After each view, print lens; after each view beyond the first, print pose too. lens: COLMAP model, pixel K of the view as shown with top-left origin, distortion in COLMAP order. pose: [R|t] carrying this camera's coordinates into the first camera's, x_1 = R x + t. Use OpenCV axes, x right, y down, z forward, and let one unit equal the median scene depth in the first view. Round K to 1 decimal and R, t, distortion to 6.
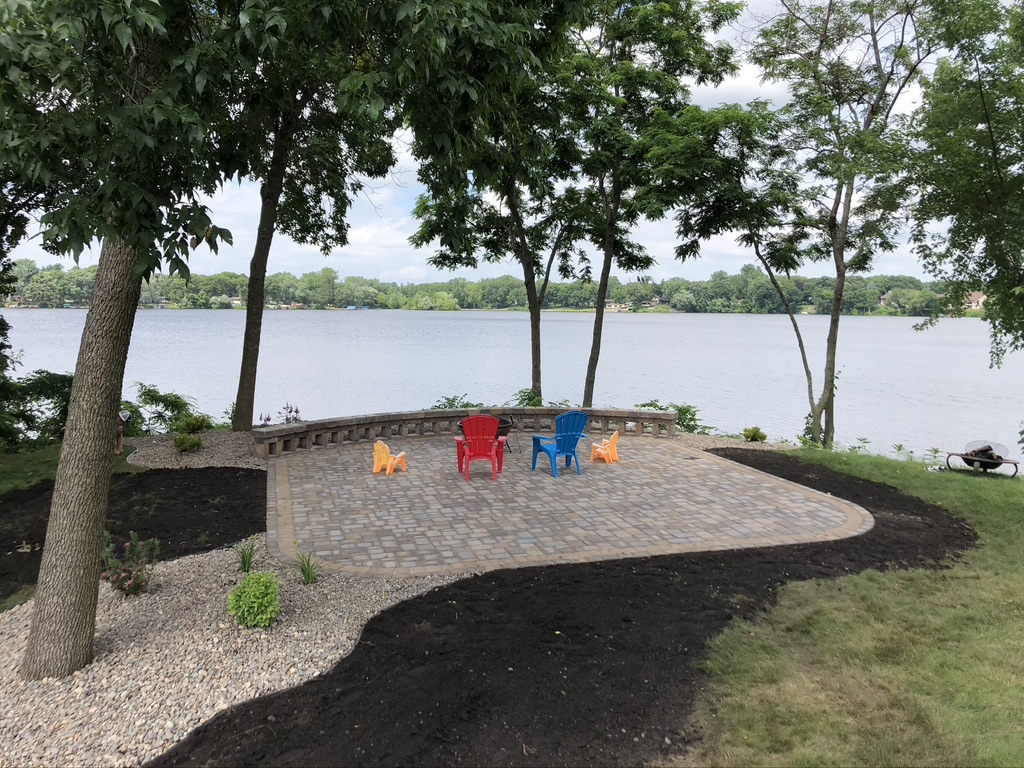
lens RADIAL K [[825.8, 0, 512.0], [0, 825.8, 384.0], [0, 0, 1]] dist [0.125678, -0.357486]
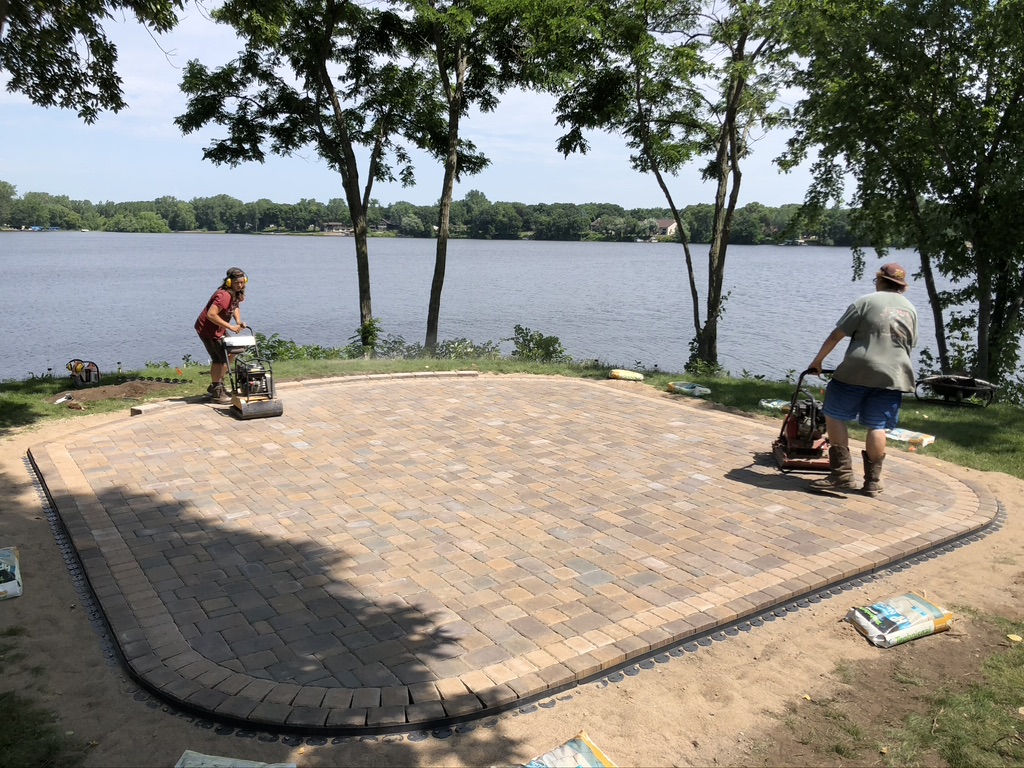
lens RADIAL K [[828.0, 0, 505.9], [0, 828.0, 386.7], [0, 0, 1]] dist [0.010778, 0.003901]
pose [[0.949139, -0.051275, 0.310655, -0.089994], [0.022341, 0.995131, 0.095993, -0.001116], [-0.314065, -0.084170, 0.945663, 0.179991]]
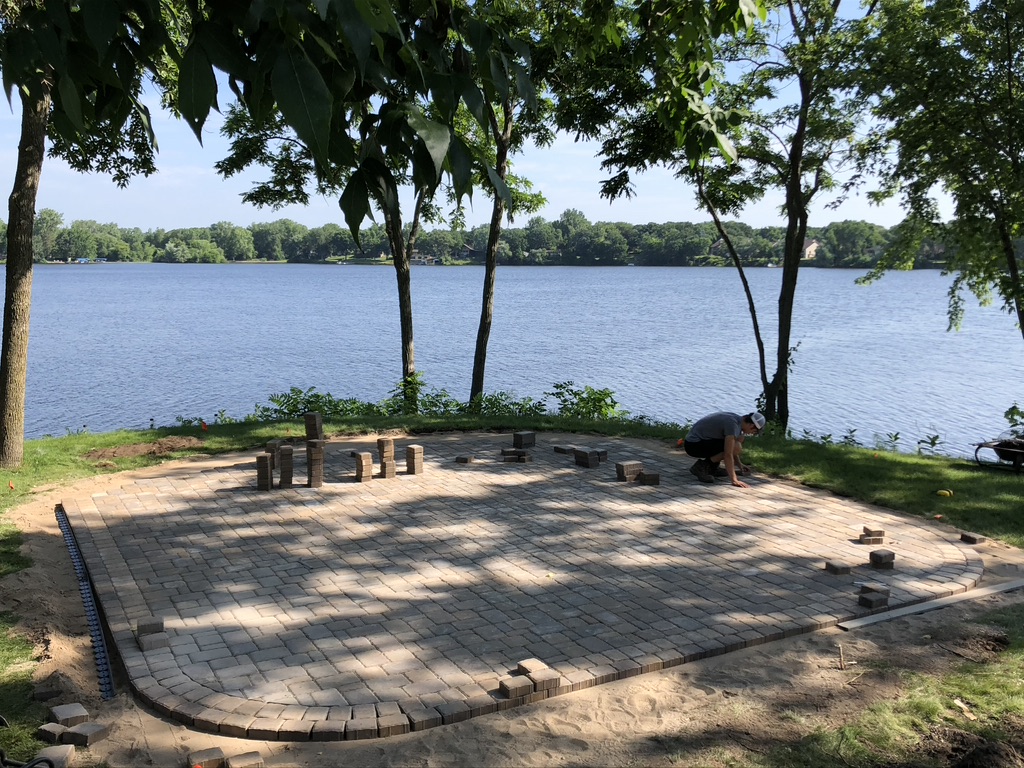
lens RADIAL K [[981.5, 0, 512.0], [0, 981.5, 384.0], [0, 0, 1]] dist [0.095583, -0.292846]
pose [[0.975710, -0.034002, 0.216411, -0.068189], [0.026526, 0.998950, 0.037356, -0.011532], [-0.217454, -0.030708, 0.975587, 0.098885]]
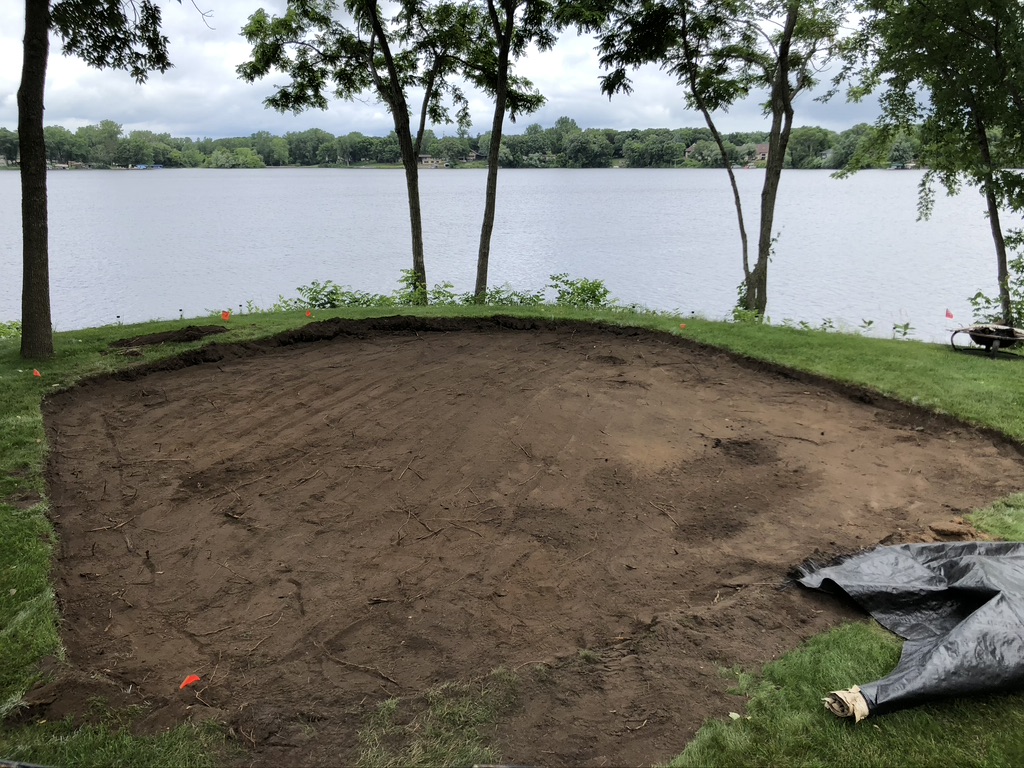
lens RADIAL K [[828.0, 0, 505.9], [0, 828.0, 386.7], [0, 0, 1]] dist [0.010778, 0.003901]
pose [[0.977316, -0.067095, 0.200879, -0.056157], [0.031924, 0.984324, 0.173456, -0.010998], [-0.209369, -0.163109, 0.964137, 0.156424]]
